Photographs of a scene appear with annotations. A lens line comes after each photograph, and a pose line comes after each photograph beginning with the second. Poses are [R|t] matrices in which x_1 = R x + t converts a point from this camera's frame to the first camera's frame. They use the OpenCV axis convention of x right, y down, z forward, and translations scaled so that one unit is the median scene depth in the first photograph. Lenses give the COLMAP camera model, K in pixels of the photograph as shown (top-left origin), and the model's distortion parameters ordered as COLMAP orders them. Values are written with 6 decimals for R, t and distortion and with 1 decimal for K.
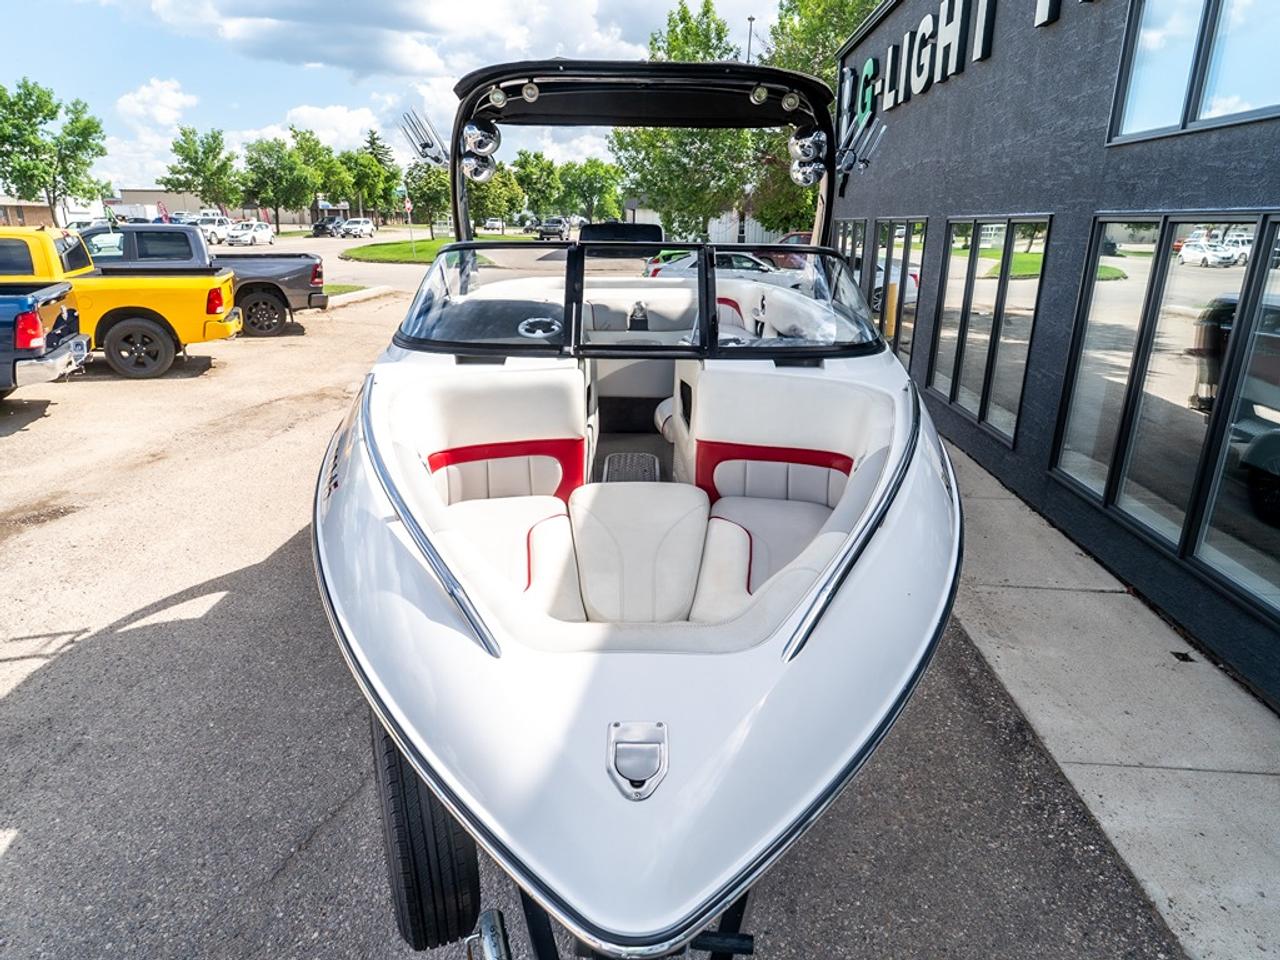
lens RADIAL K [[793.1, 0, 646.2], [0, 793.1, 483.0], [0, 0, 1]] dist [-0.020697, 0.002819]
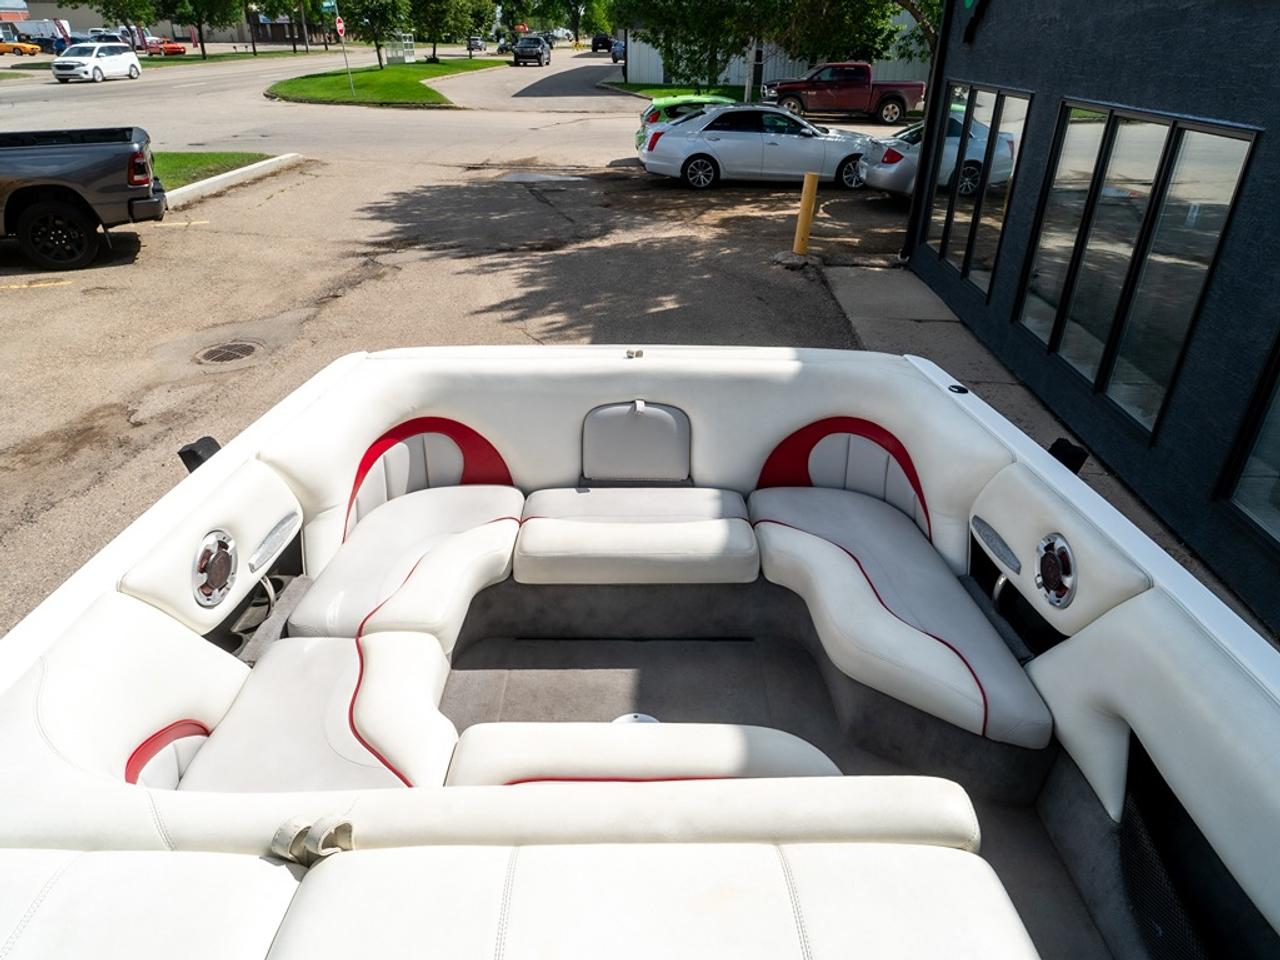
lens RADIAL K [[793.1, 0, 652.2], [0, 793.1, 468.7], [0, 0, 1]] dist [-0.020697, 0.002819]
pose [[0.999897, -0.008950, 0.011214, -0.002658], [0.006693, 0.982309, 0.187146, -0.138202], [-0.012691, -0.187051, 0.982268, 0.312045]]
